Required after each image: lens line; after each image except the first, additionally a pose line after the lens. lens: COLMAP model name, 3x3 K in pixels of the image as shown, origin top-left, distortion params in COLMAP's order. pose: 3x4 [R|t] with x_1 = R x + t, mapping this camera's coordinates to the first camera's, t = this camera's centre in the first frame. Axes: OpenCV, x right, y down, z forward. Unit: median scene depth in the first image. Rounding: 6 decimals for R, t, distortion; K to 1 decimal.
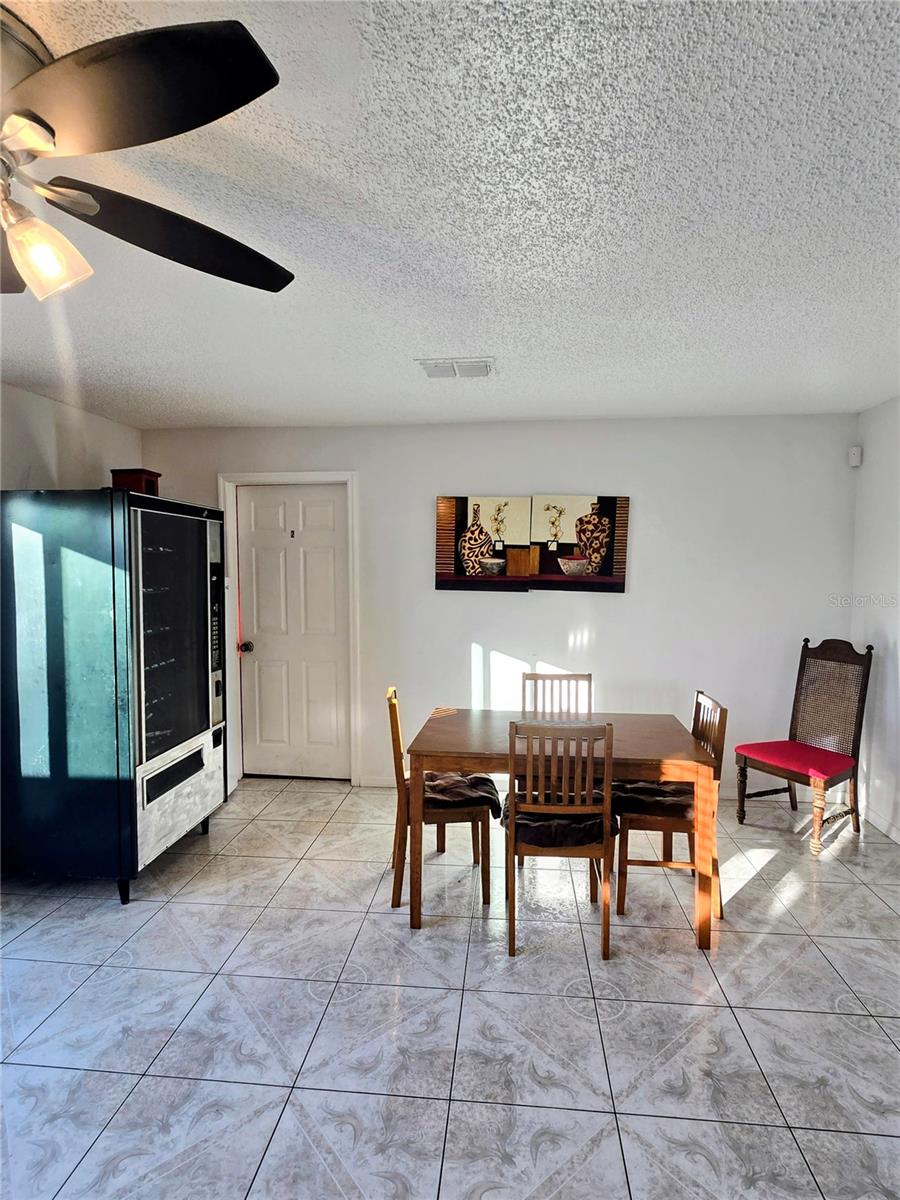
lens RADIAL K [[618.4, 0, 448.5], [0, 618.4, 603.5], [0, 0, 1]] dist [-0.001778, 0.000700]
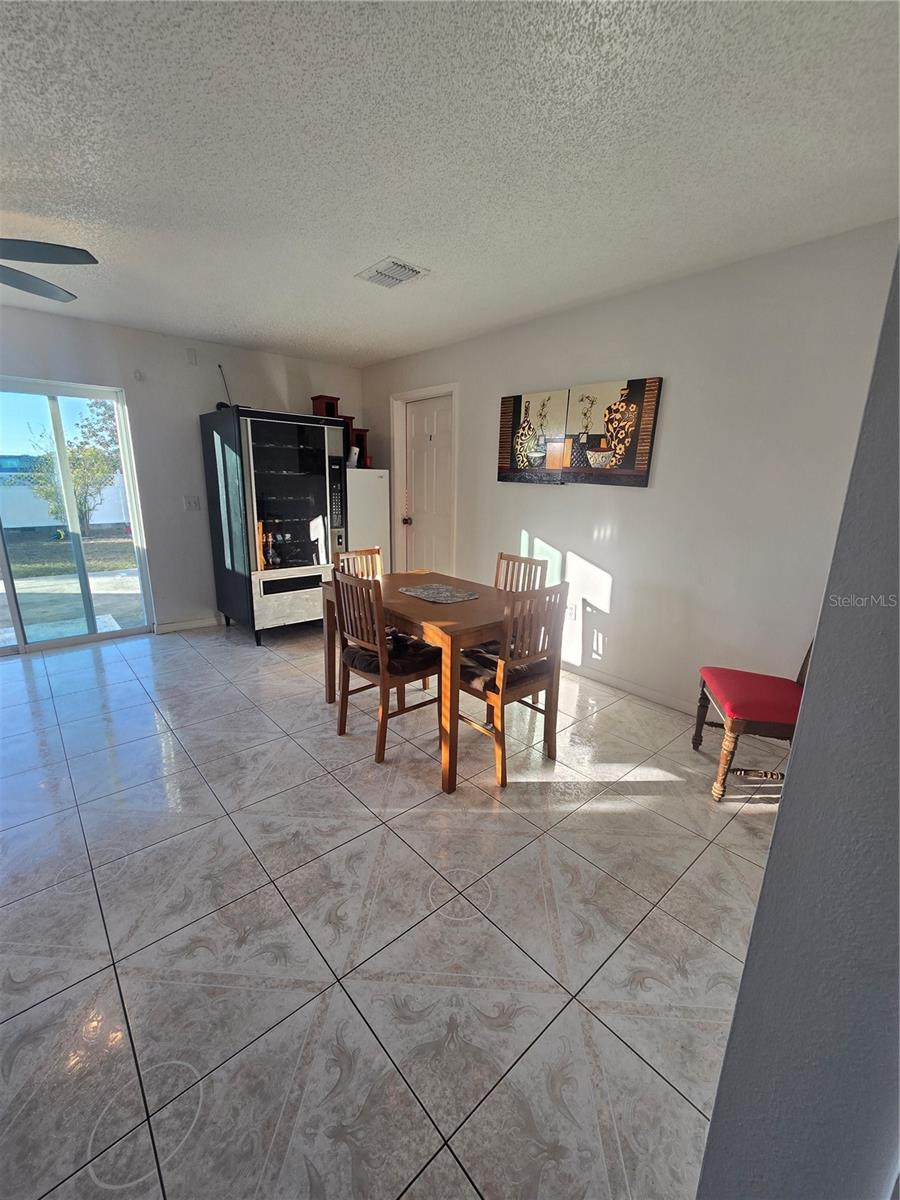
lens RADIAL K [[484.0, 0, 452.6], [0, 484.0, 605.5], [0, 0, 1]] dist [0.000457, 0.000387]
pose [[0.738825, 0.184303, -0.648205, 0.579478], [-0.059652, 0.975985, 0.209509, 0.021311], [0.671252, -0.116124, 0.732077, 0.242999]]
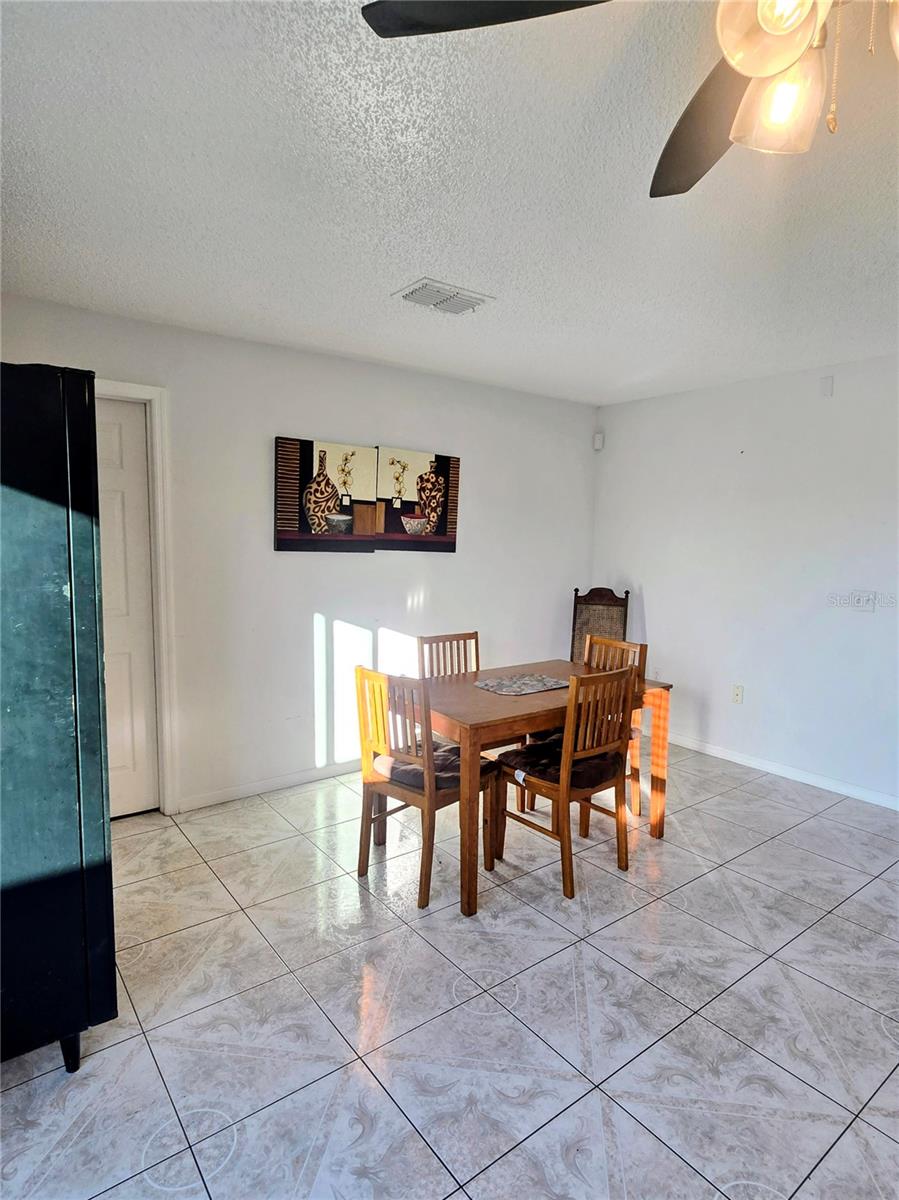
lens RADIAL K [[667.1, 0, 449.5], [0, 667.1, 600.0], [0, 0, 1]] dist [0.000104, 0.000079]
pose [[0.731348, -0.057013, 0.679617, -0.474960], [0.026963, 0.998138, 0.054718, 0.000548], [-0.681471, -0.021693, 0.731523, 0.199636]]
